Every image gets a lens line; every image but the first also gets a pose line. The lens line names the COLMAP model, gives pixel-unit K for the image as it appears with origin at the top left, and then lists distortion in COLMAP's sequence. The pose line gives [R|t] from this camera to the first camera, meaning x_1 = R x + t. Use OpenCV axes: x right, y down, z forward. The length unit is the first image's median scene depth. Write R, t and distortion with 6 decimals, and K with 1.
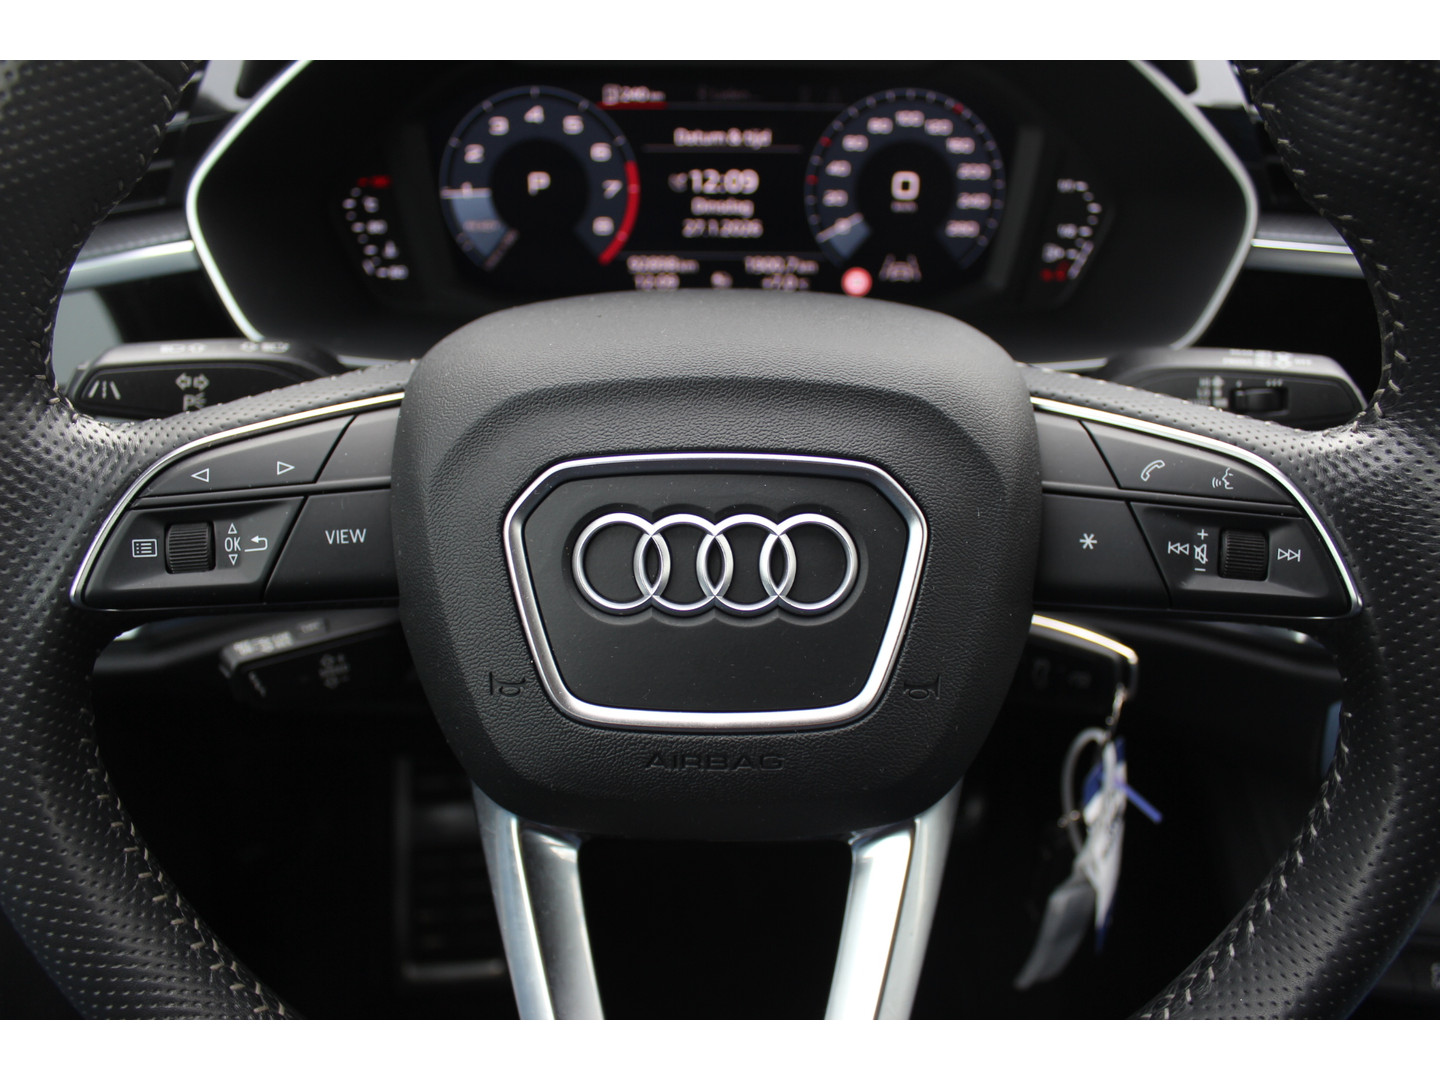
lens RADIAL K [[1165.3, 0, 719.1], [0, 1165.3, 545.9], [0, 0, 1]] dist [-0.138420, 0.038826]
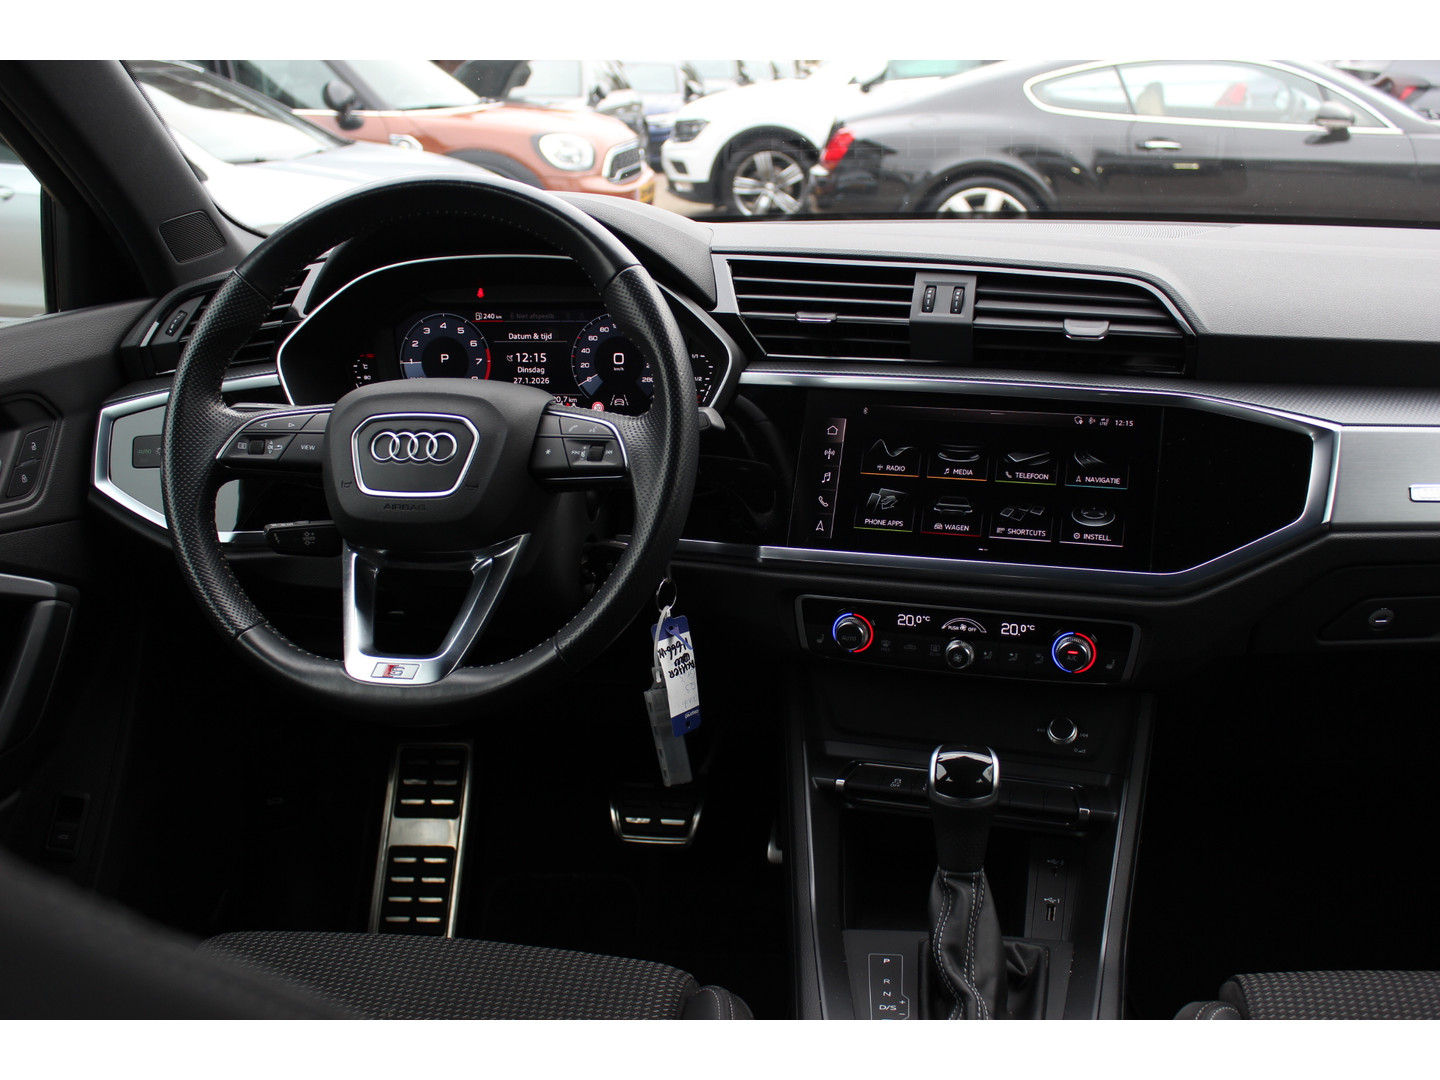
lens RADIAL K [[1568.6, 0, 723.8], [0, 1568.6, 539.2], [0, 0, 1]] dist [-0.106496, 0.000000]
pose [[0.983921, 0.019923, -0.177488, 1.107526], [-0.065941, 0.964070, -0.257336, 0.903198], [0.165984, 0.264902, 0.949882, -1.968021]]
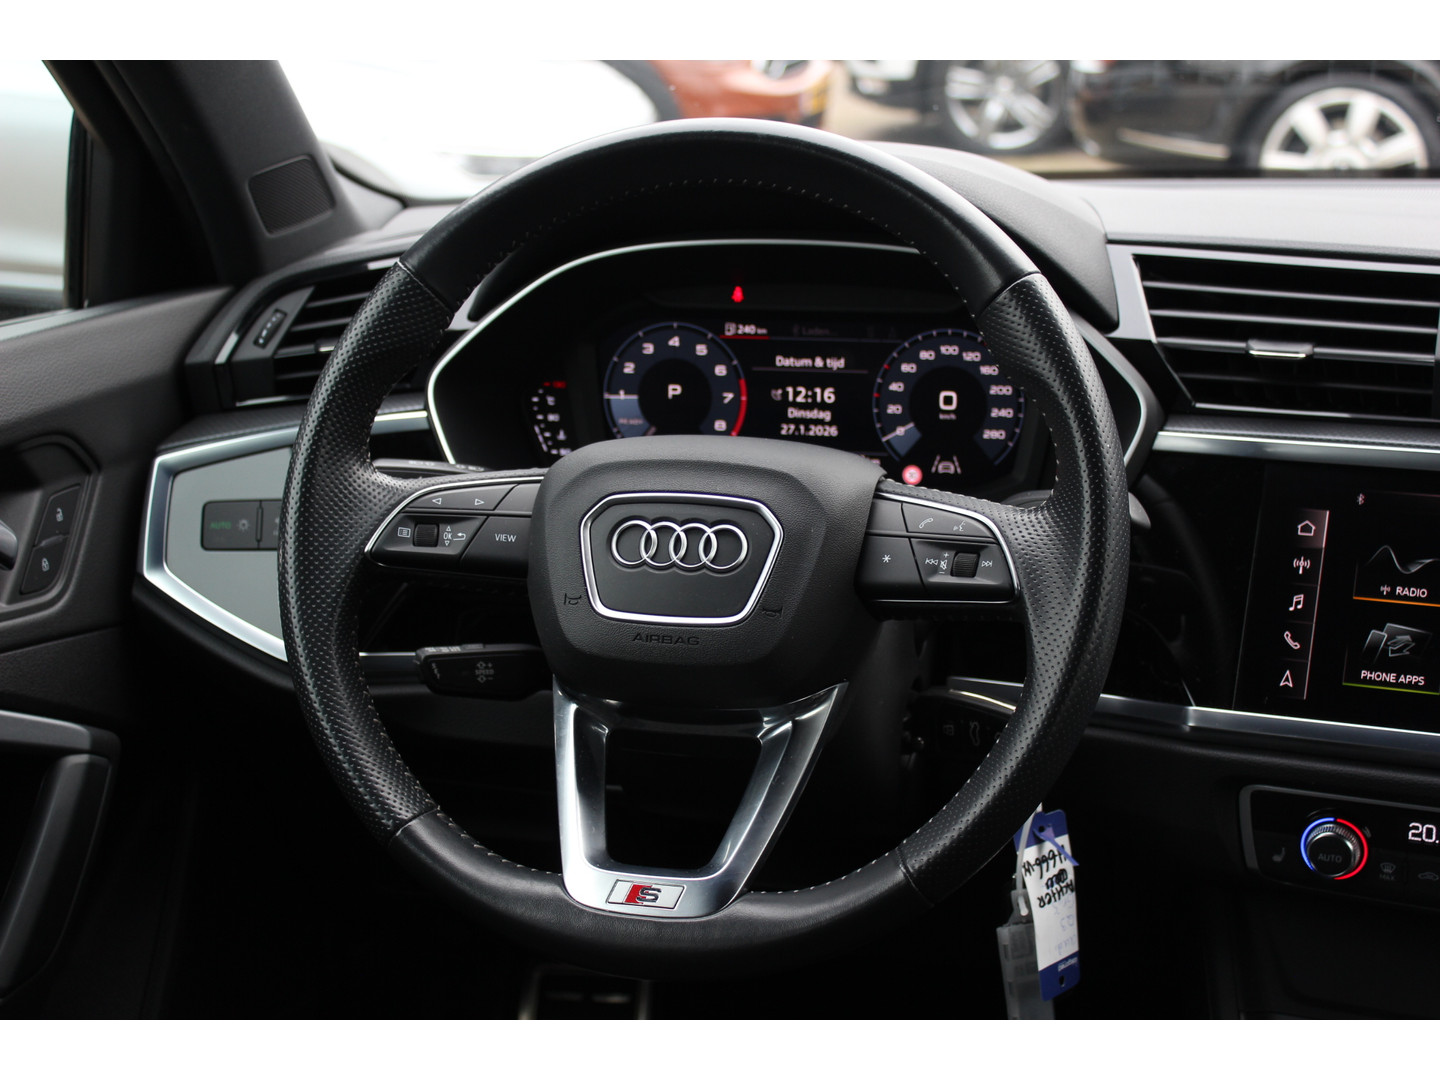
lens RADIAL K [[2371.3, 0, 671.8], [0, 2371.3, 513.0], [0, 0, 1]] dist [-0.028146, 0.000000]
pose [[0.965111, 0.039145, -0.258898, 0.742037], [-0.115184, 0.951425, -0.285524, 0.804265], [0.235145, 0.305383, 0.922739, -1.995983]]
